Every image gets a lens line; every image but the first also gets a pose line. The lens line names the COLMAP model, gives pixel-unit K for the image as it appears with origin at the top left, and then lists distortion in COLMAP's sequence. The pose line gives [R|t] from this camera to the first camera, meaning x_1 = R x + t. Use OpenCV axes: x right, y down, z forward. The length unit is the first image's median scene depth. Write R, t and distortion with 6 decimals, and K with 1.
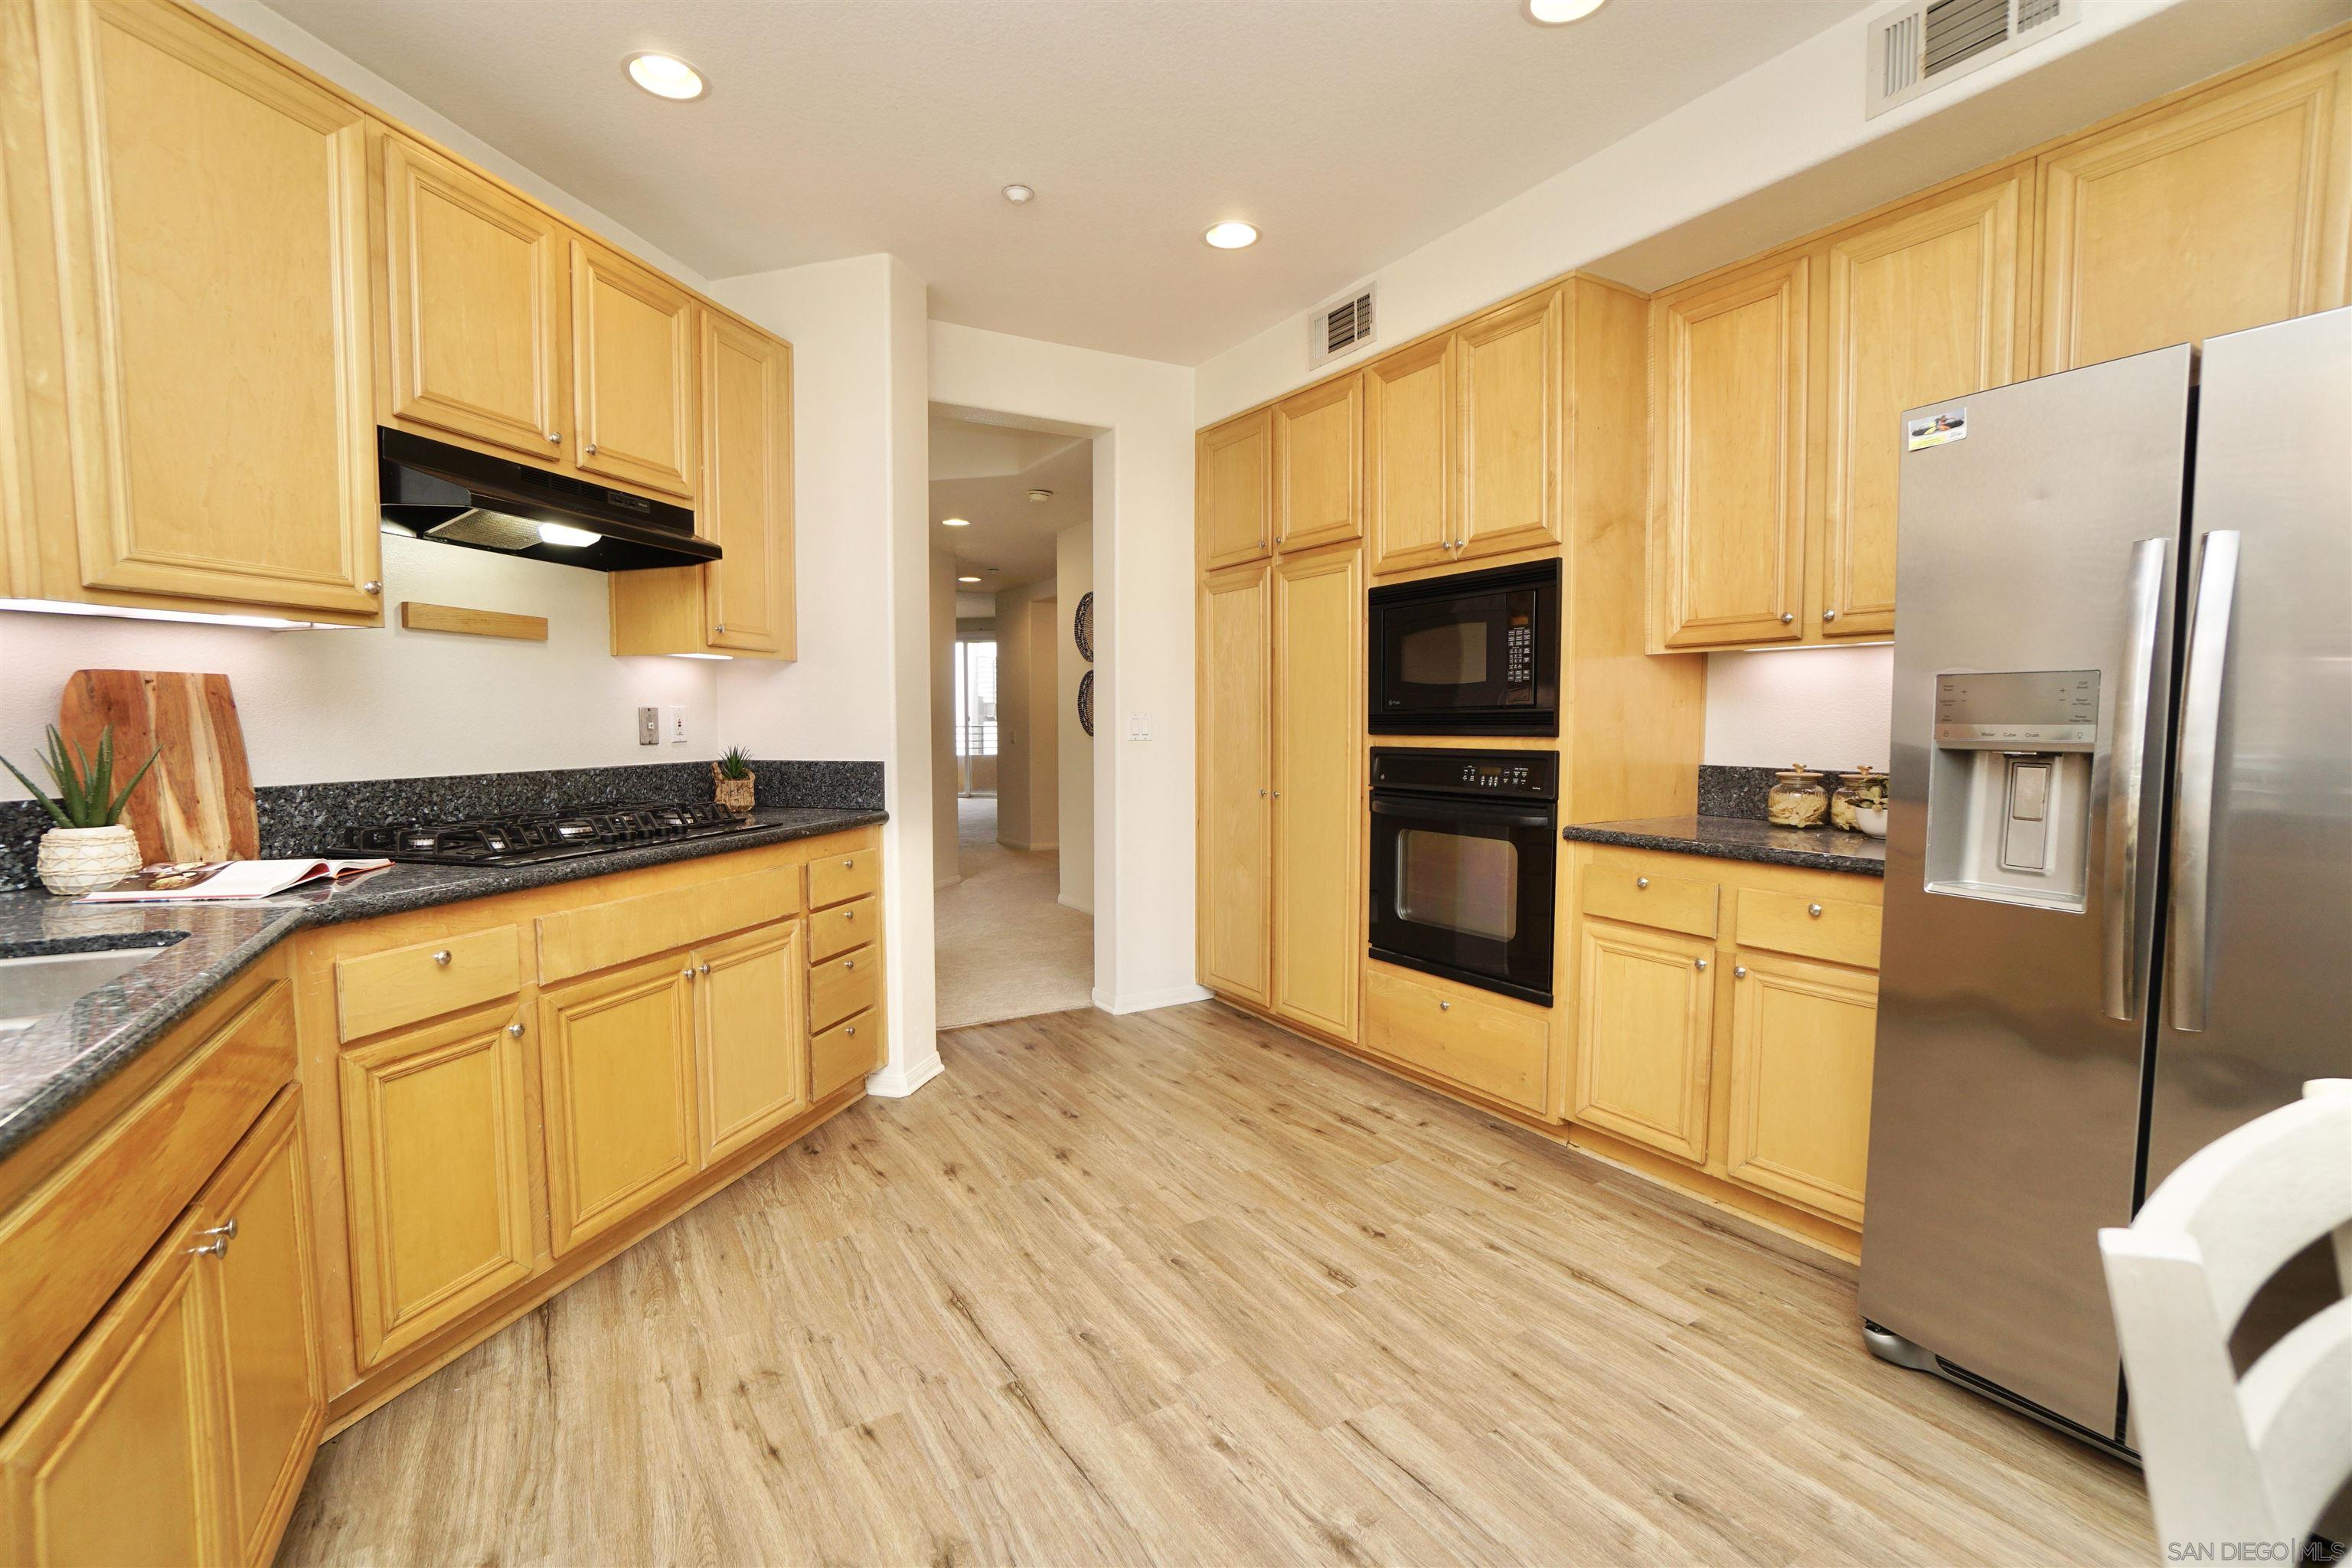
lens RADIAL K [[1039.2, 0, 1161.5], [0, 1039.2, 782.0], [0, 0, 1]] dist [-0.044027, 0.011313]
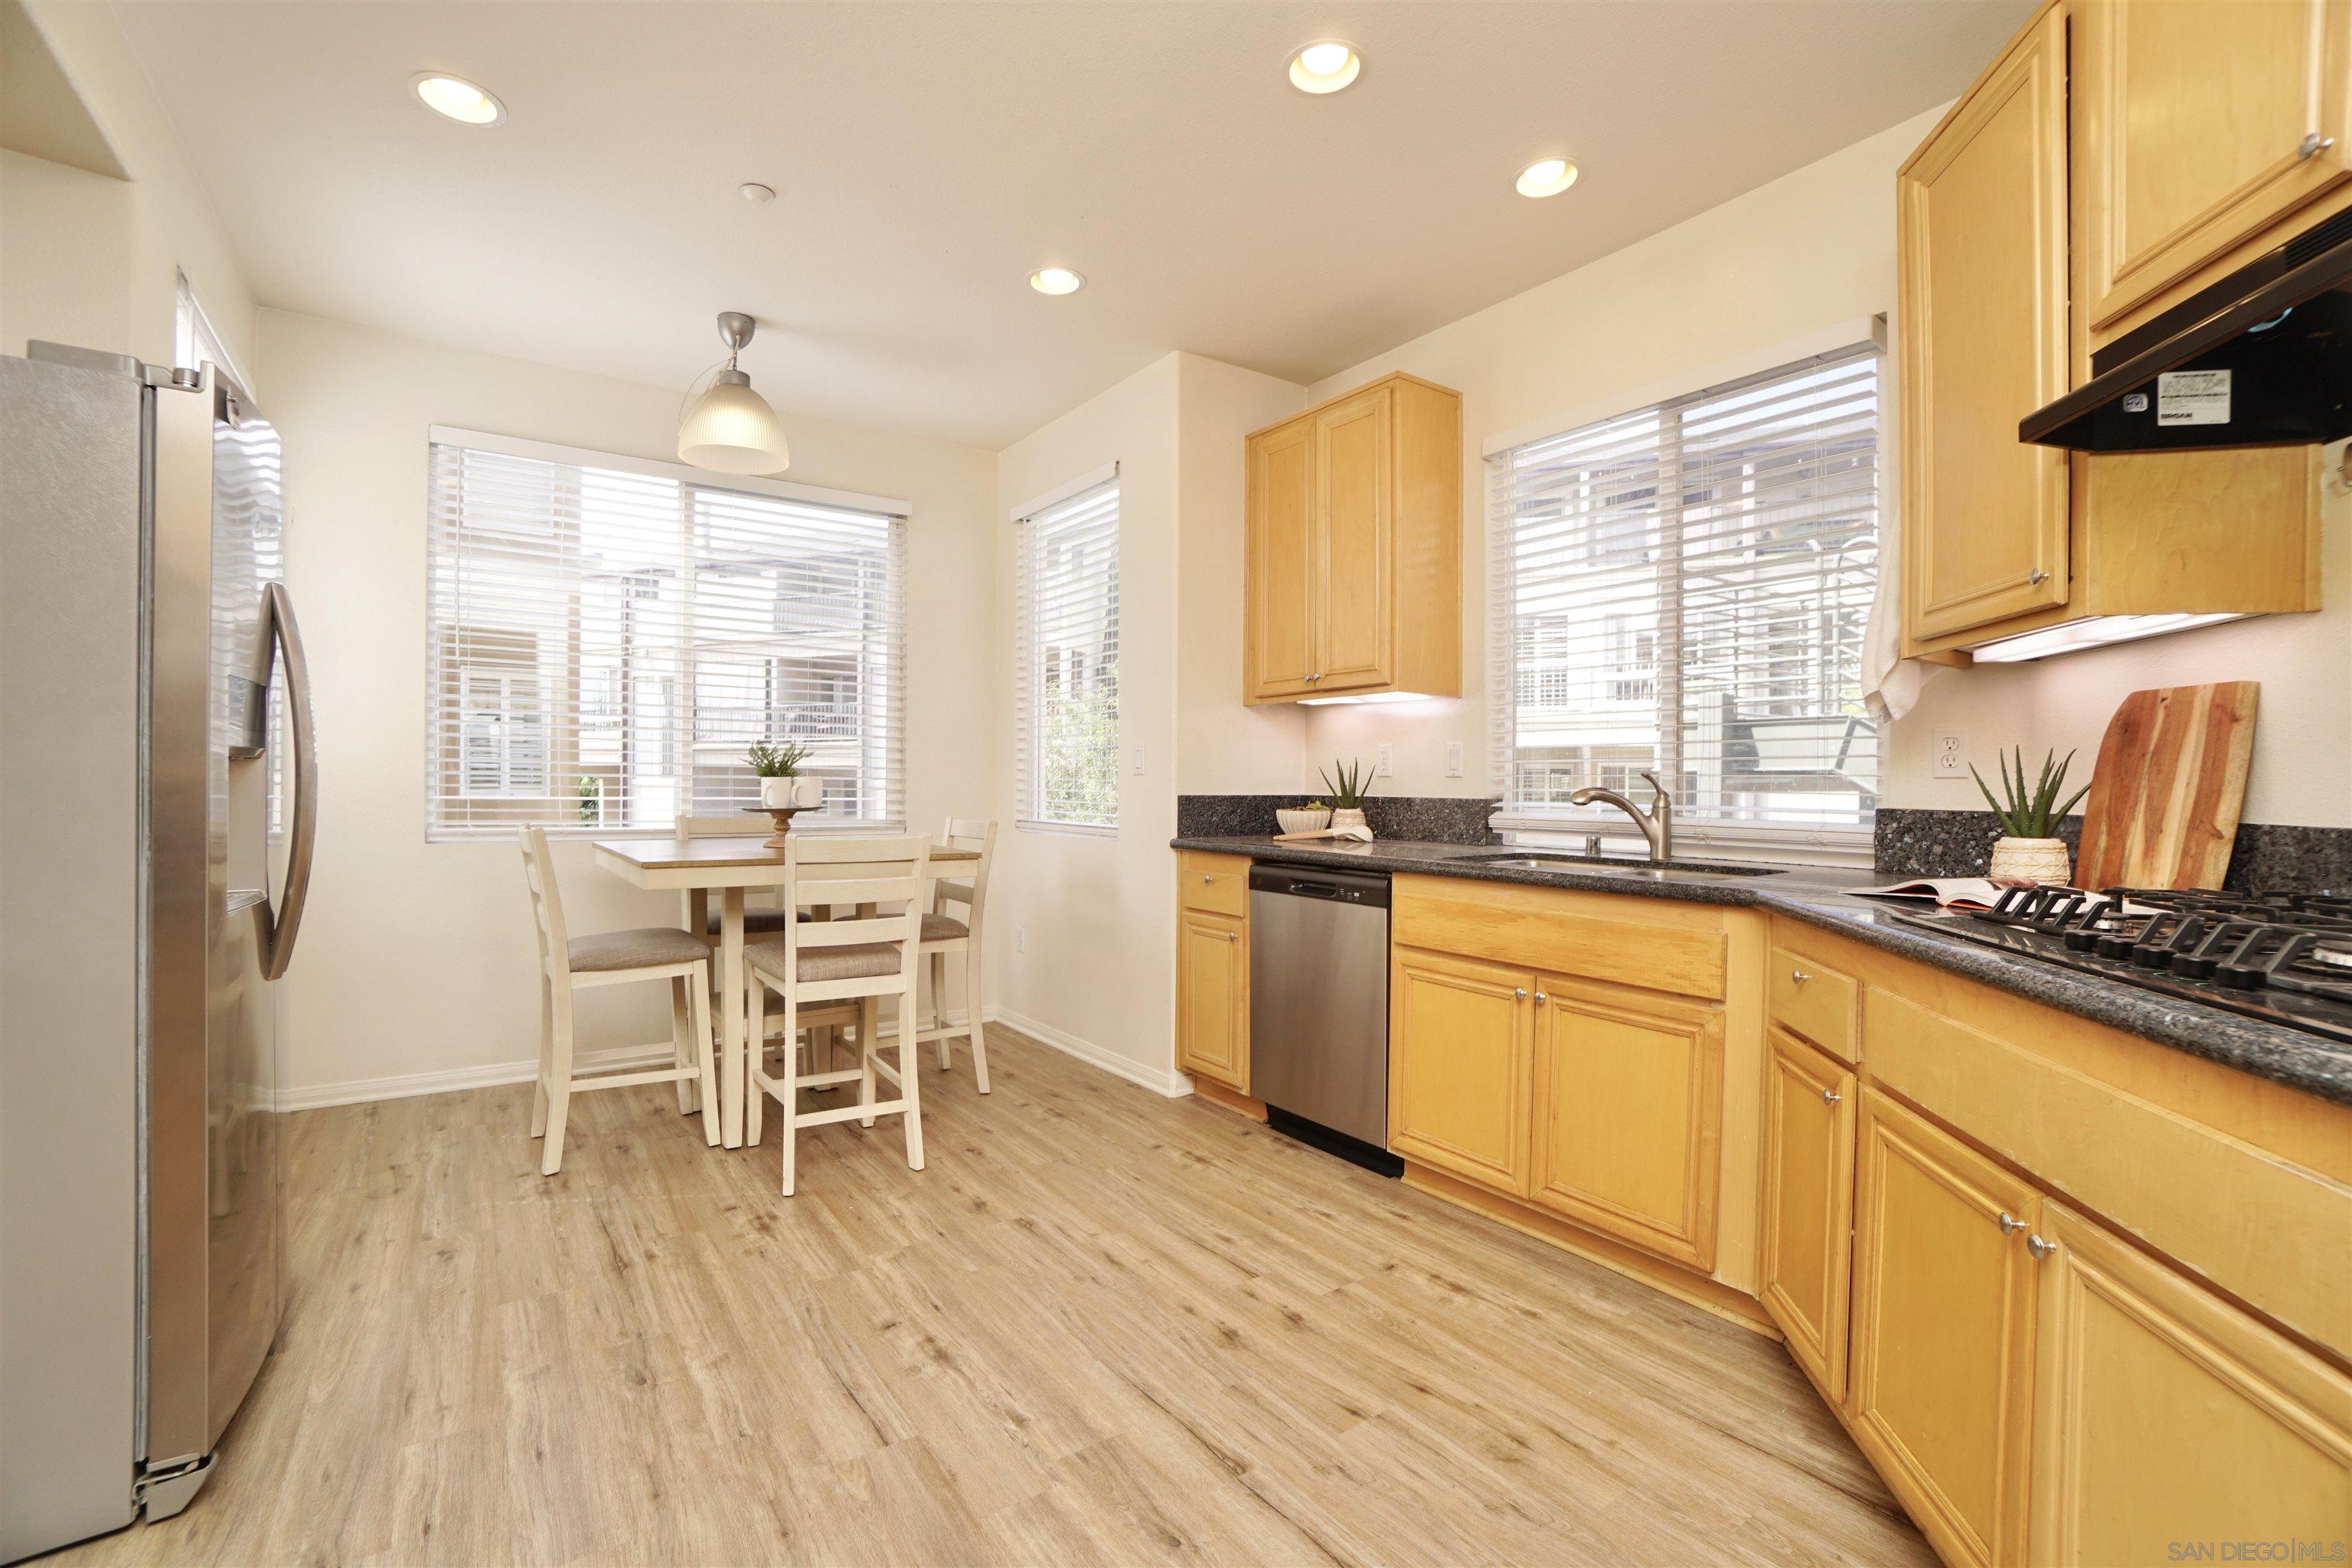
lens RADIAL K [[1039.2, 0, 1172.6], [0, 1039.2, 788.3], [0, 0, 1]] dist [-0.044027, 0.011313]
pose [[-0.996927, -0.008204, -0.077905, -0.010665], [-0.013561, 0.997560, 0.068480, -0.064834], [0.077154, 0.069327, -0.994606, 1.695748]]
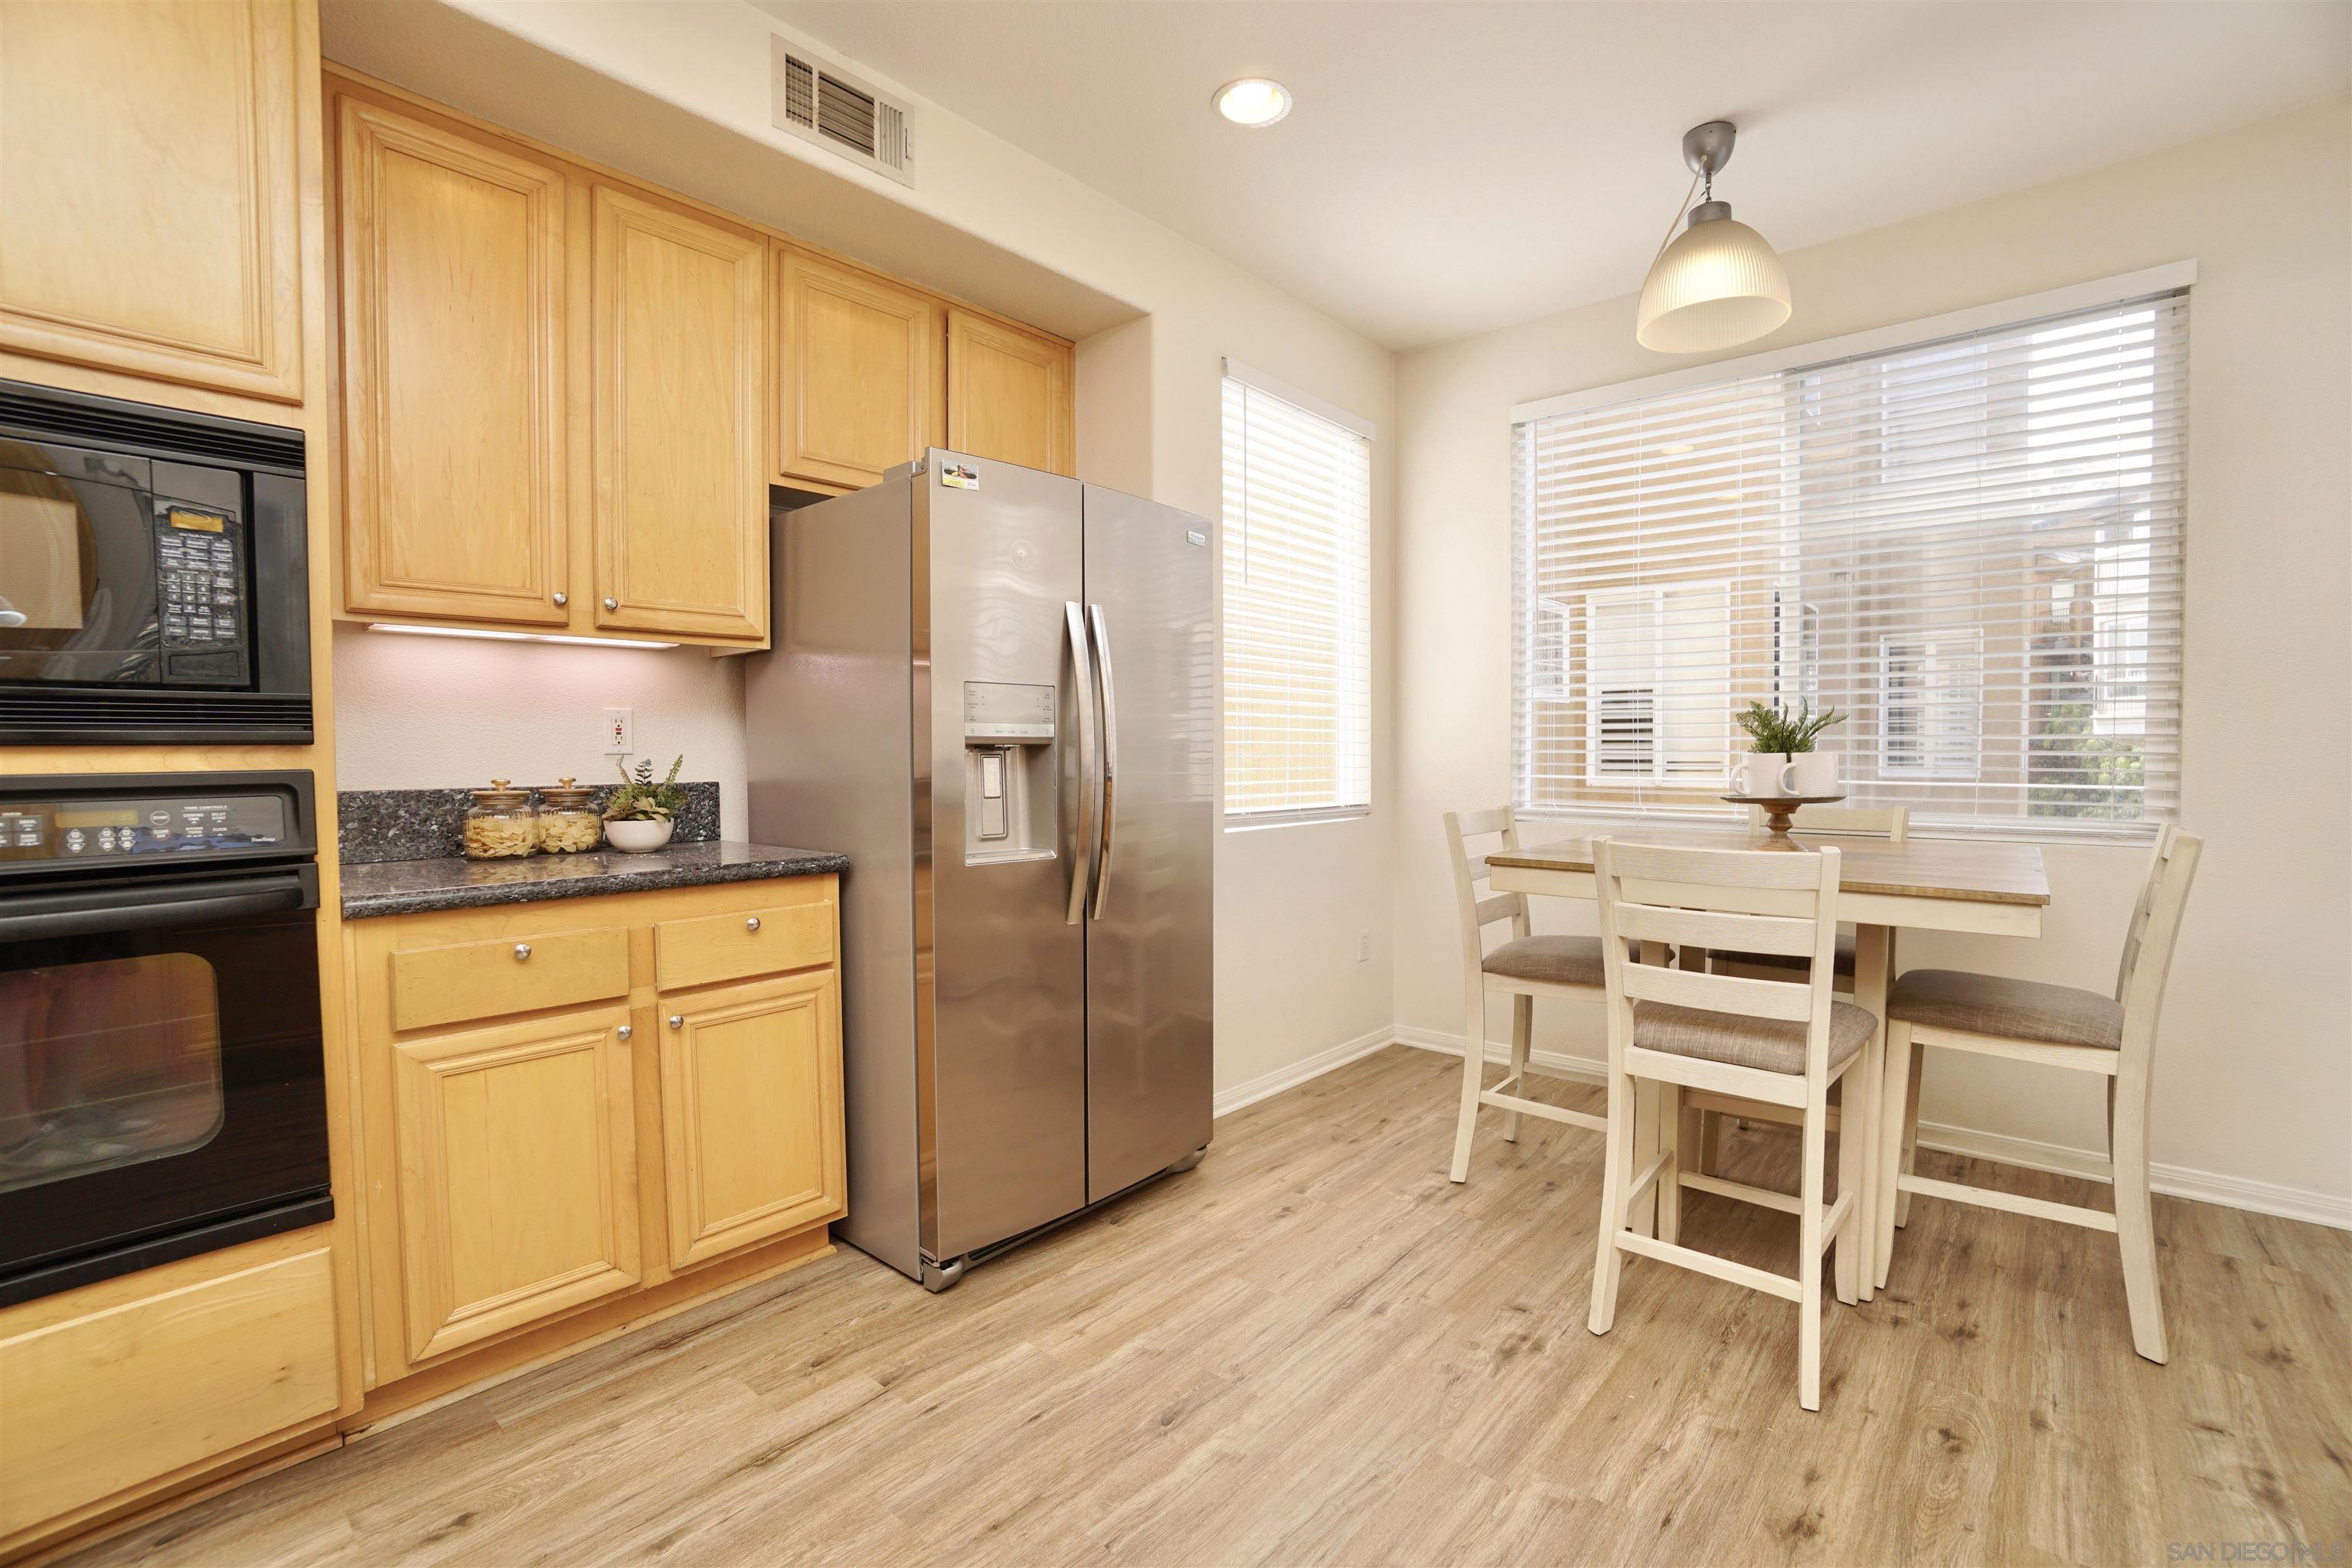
lens RADIAL K [[1039.2, 0, 1175.5], [0, 1039.2, 790.5], [0, 0, 1]] dist [-0.044027, 0.011313]
pose [[-0.308952, -0.031595, 0.950553, -0.402587], [0.063778, 0.996510, 0.053852, -0.024793], [-0.948937, 0.077262, -0.305859, 0.986156]]
